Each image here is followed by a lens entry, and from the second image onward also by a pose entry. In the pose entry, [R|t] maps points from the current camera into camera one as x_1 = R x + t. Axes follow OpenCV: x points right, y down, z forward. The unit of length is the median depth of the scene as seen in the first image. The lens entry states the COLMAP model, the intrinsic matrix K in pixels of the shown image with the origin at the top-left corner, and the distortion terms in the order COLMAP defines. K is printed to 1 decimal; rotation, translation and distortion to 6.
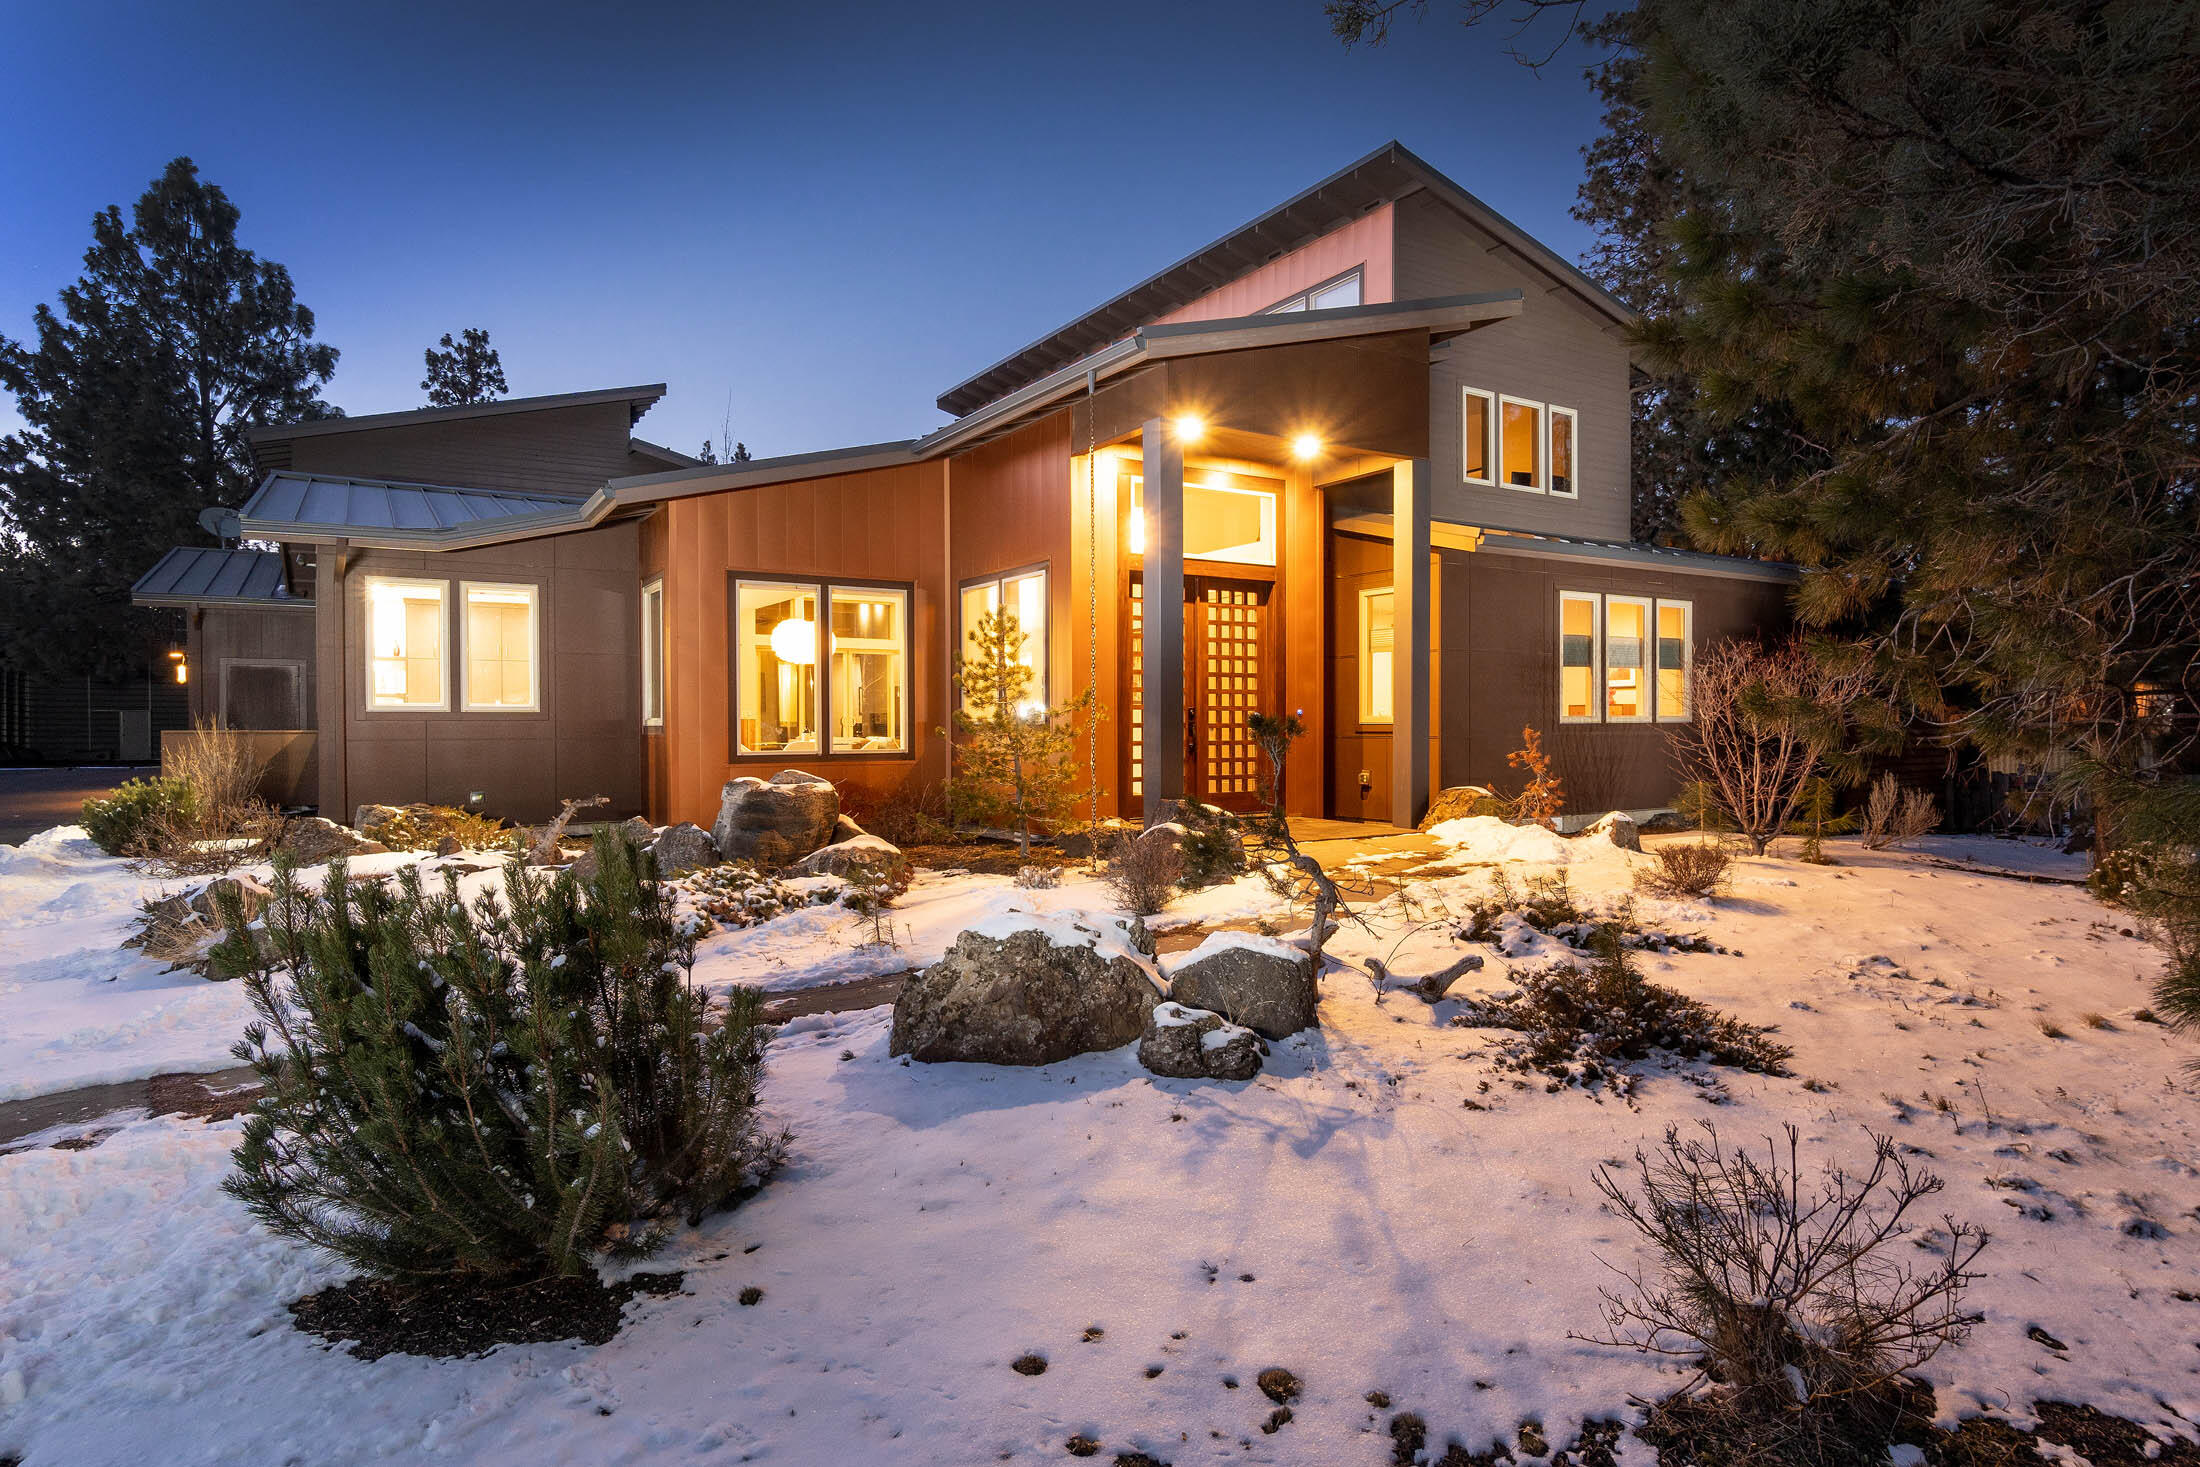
lens RADIAL K [[1228.0, 0, 1098.1], [0, 1228.0, 734.8], [0, 0, 1]] dist [0.007950, 0.001807]
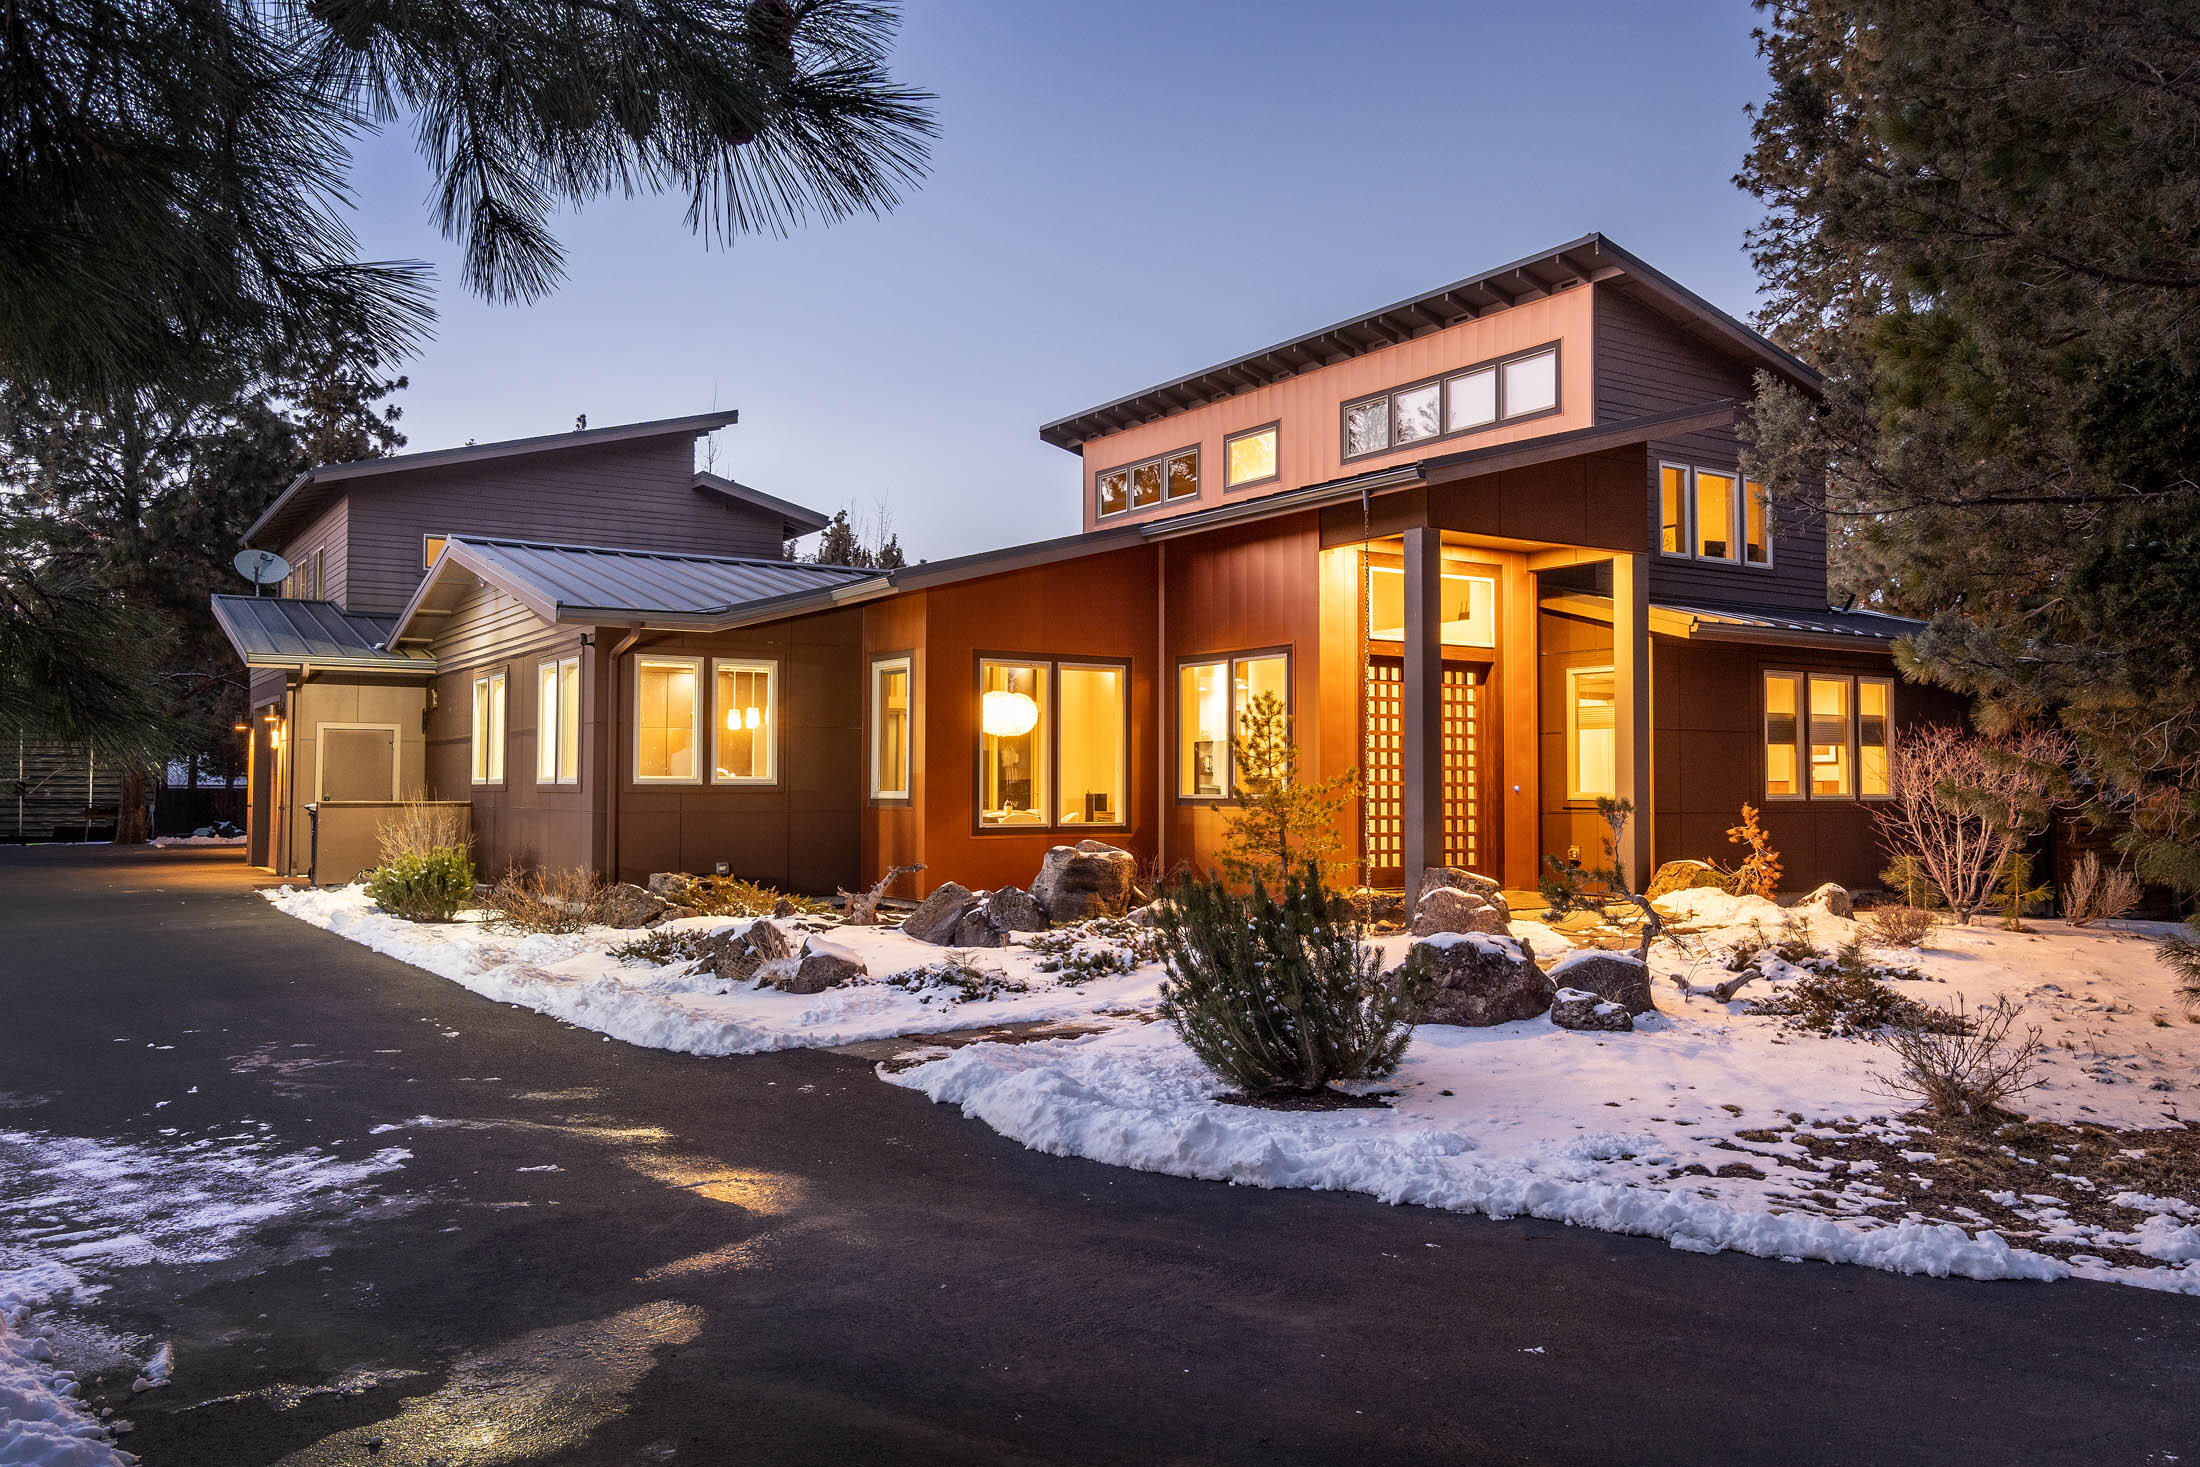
lens RADIAL K [[1677.2, 0, 1101.9], [0, 1677.2, 728.2], [0, 0, 1]] dist [0.015674, 0.004370]
pose [[0.999882, 0.005945, 0.014142, -0.221102], [-0.005266, 0.998854, -0.047563, -0.000298], [-0.014409, 0.047483, 0.998768, -0.436225]]
